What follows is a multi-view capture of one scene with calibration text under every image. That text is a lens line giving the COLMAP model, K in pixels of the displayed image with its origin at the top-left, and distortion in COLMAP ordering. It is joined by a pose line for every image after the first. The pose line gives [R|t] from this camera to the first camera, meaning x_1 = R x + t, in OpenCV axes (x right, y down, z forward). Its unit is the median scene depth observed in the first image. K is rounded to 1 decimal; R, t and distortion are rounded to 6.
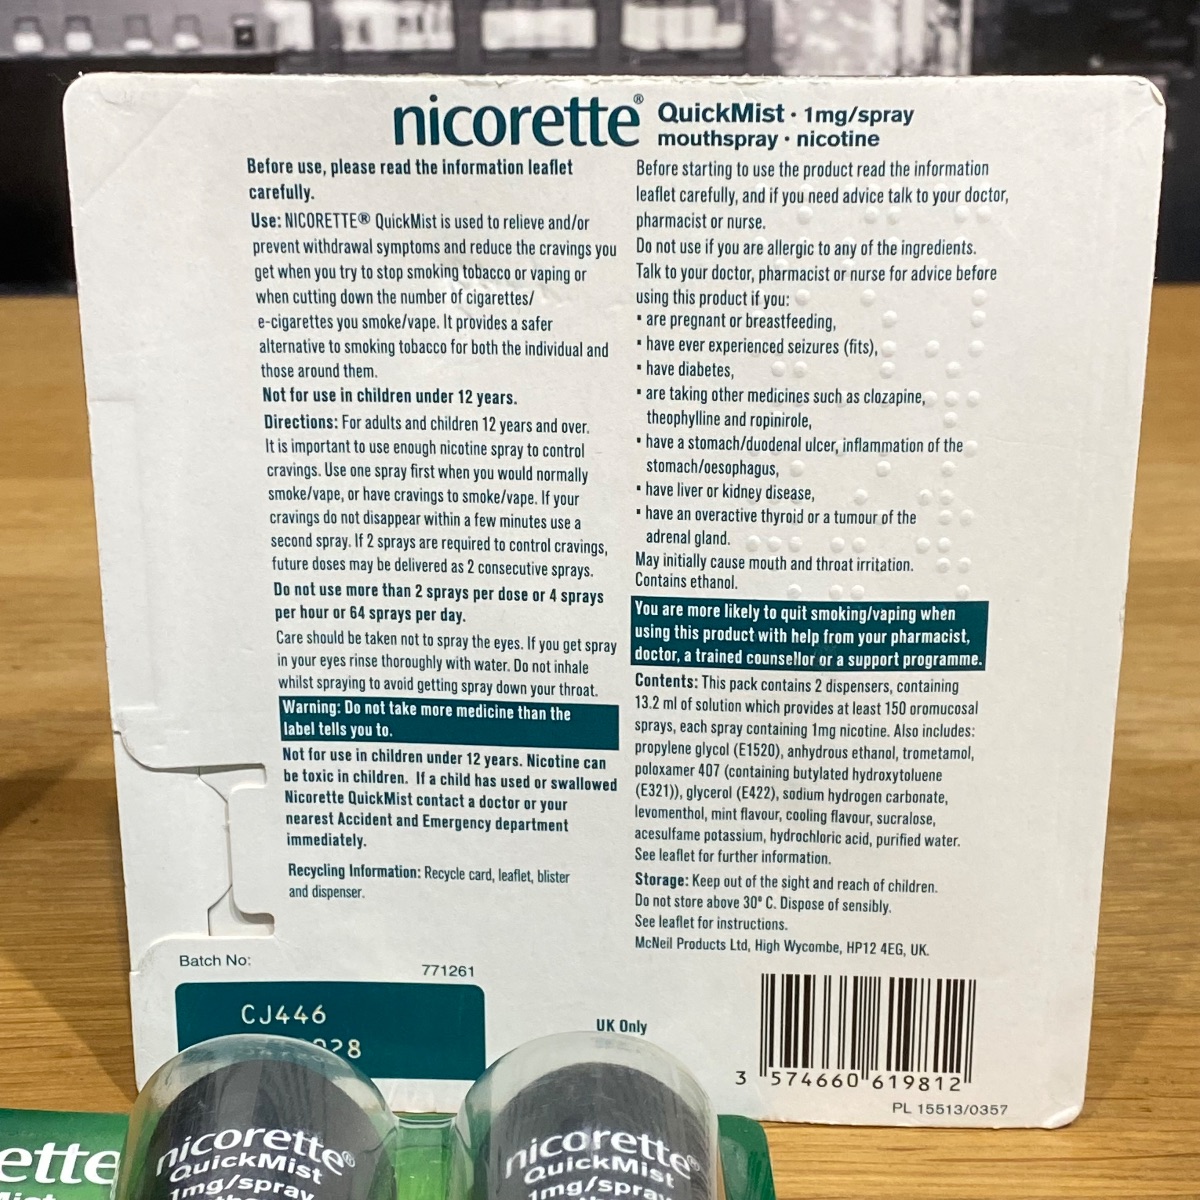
lens RADIAL K [[2488.3, 0, 577.6], [0, 2488.3, 577.8], [0, 0, 1]] dist [0.183140, 0.000000]
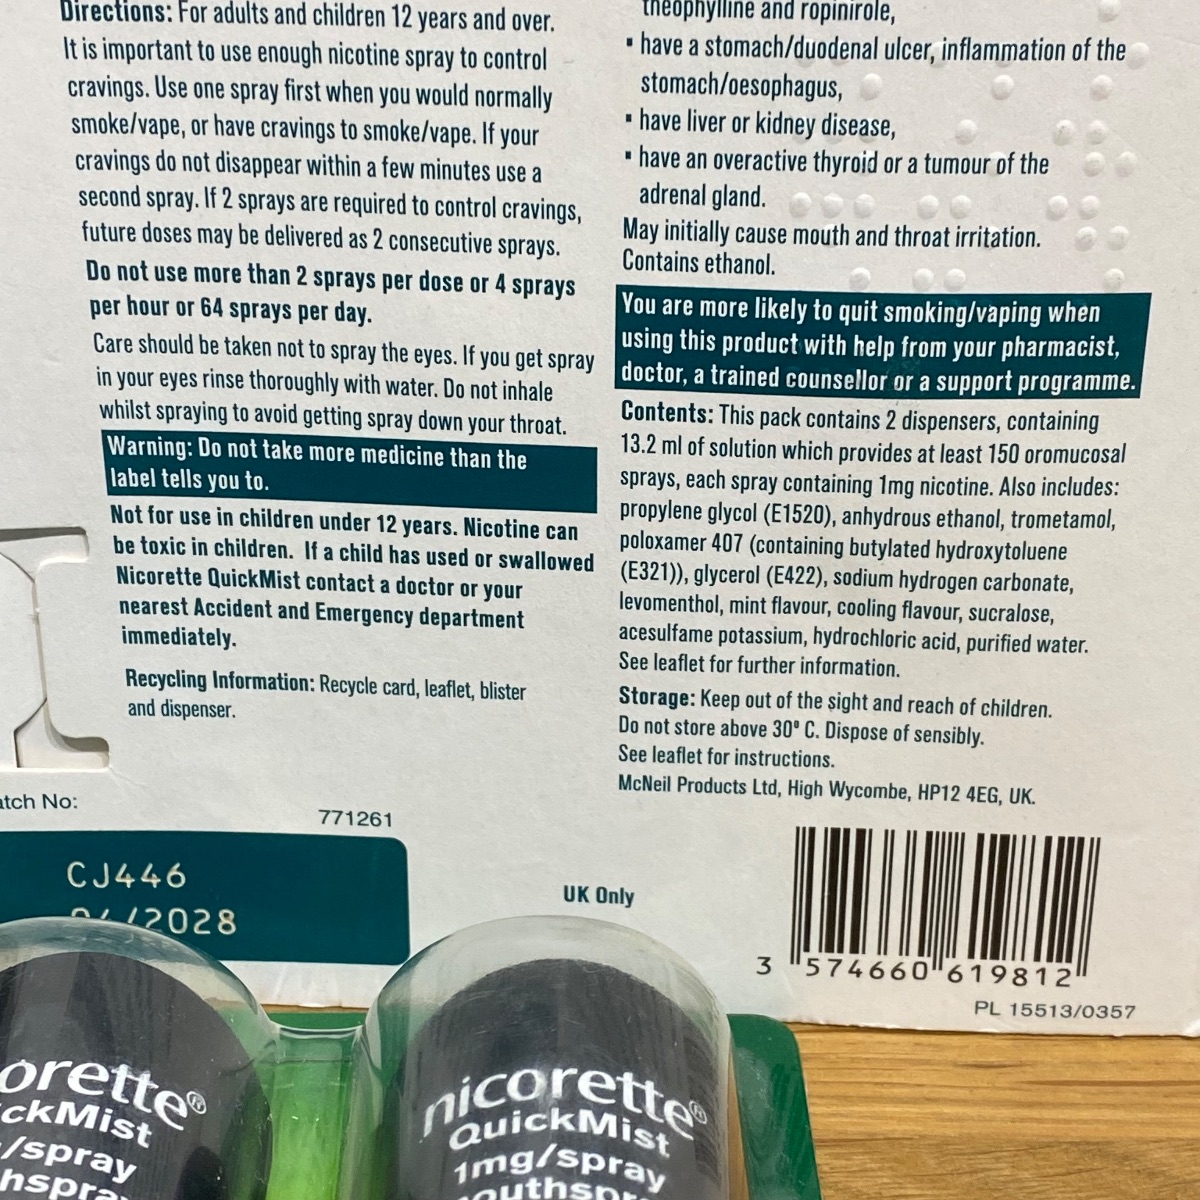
lens RADIAL K [[2503.9, 0, 571.6], [0, 2503.9, 593.1], [0, 0, 1]] dist [0.141540, 0.000000]
pose [[0.999976, 0.006834, -0.001293, 0.011115], [-0.006656, 0.994234, 0.107029, 0.017914], [0.002017, -0.107018, 0.994255, 0.322646]]
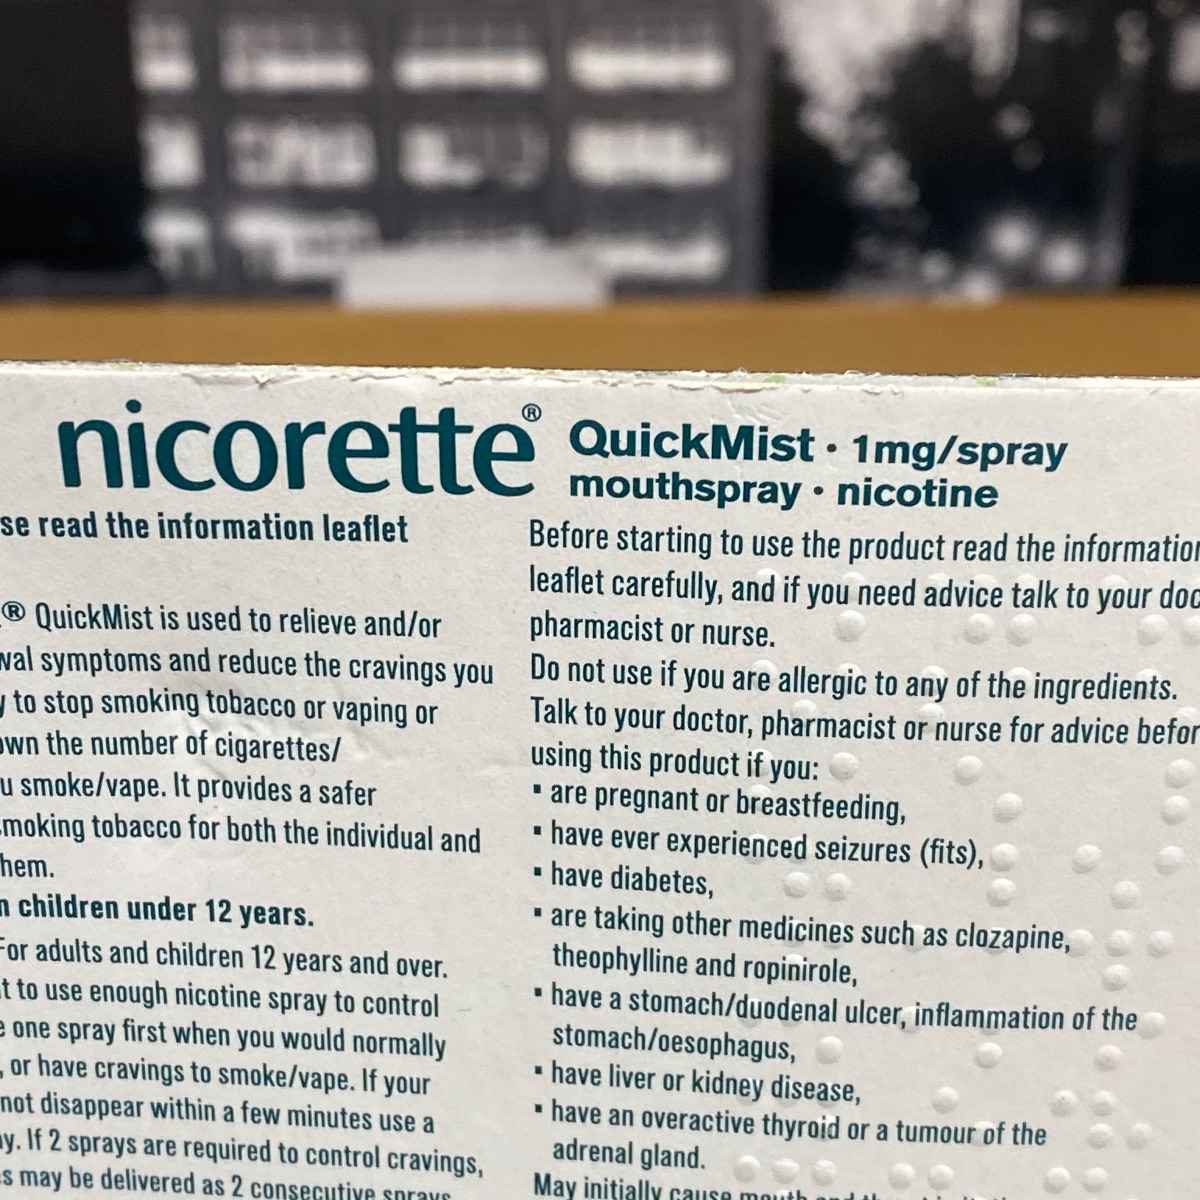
lens RADIAL K [[2503.9, 0, 569.3], [0, 2503.9, 578.8], [0, 0, 1]] dist [0.141540, 0.000000]
pose [[0.999968, 0.004505, 0.006598, 0.027228], [-0.004927, 0.997851, 0.065341, -0.180267], [-0.006290, -0.065372, 0.997841, 0.456216]]
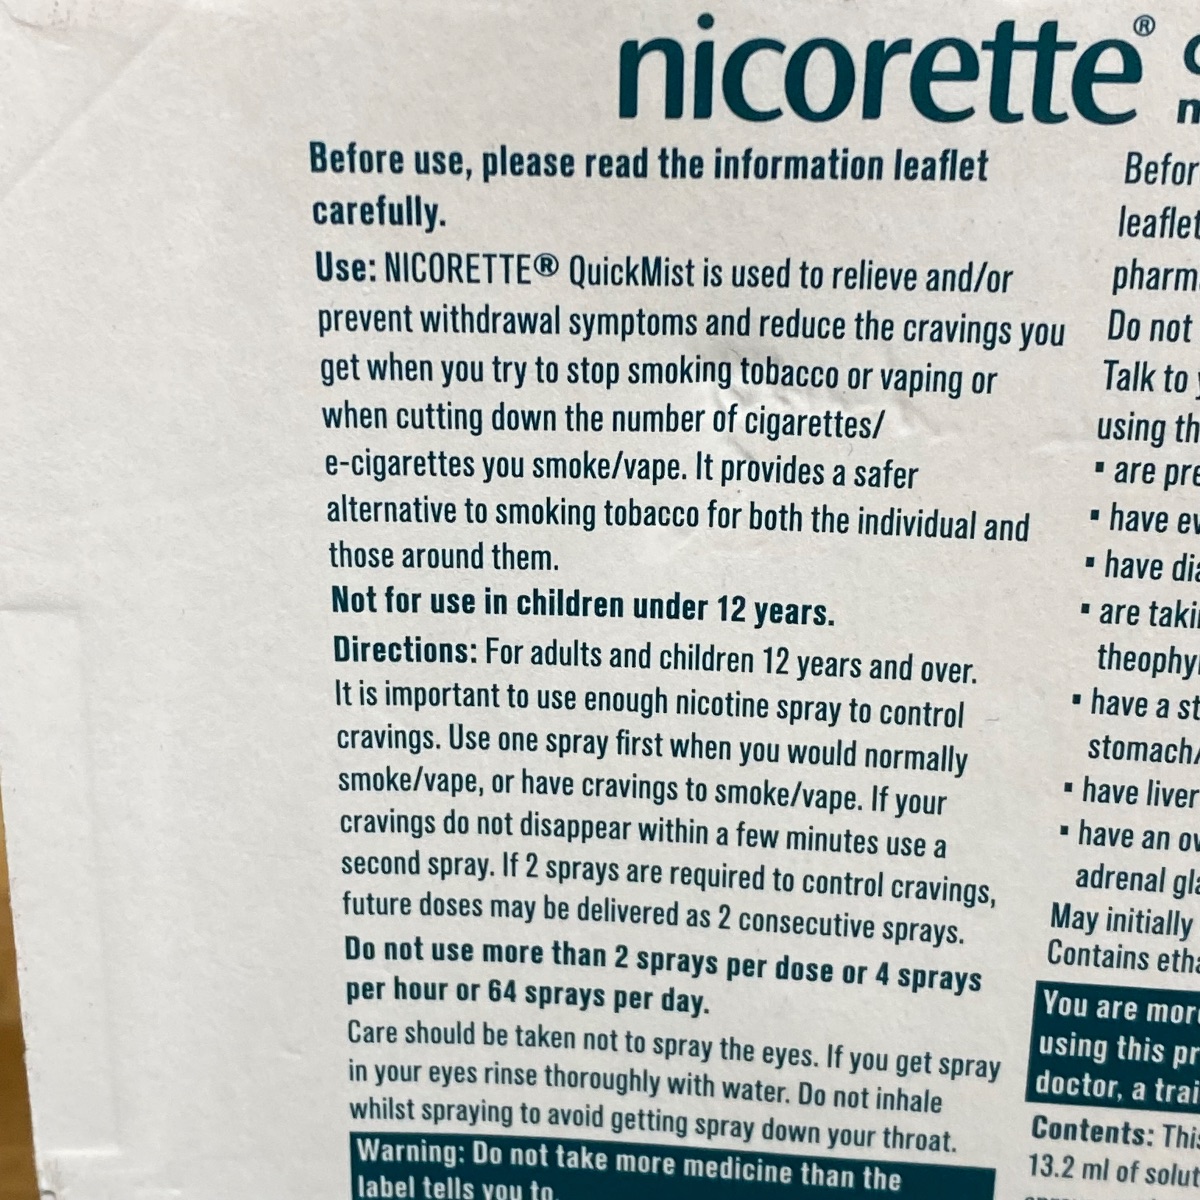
lens RADIAL K [[2503.9, 0, 573.1], [0, 2503.9, 579.4], [0, 0, 1]] dist [0.141540, 0.000000]
pose [[0.999939, 0.009736, 0.005204, -0.079583], [-0.010055, 0.997826, 0.065126, -0.110993], [-0.004559, -0.065174, 0.997863, 0.491807]]
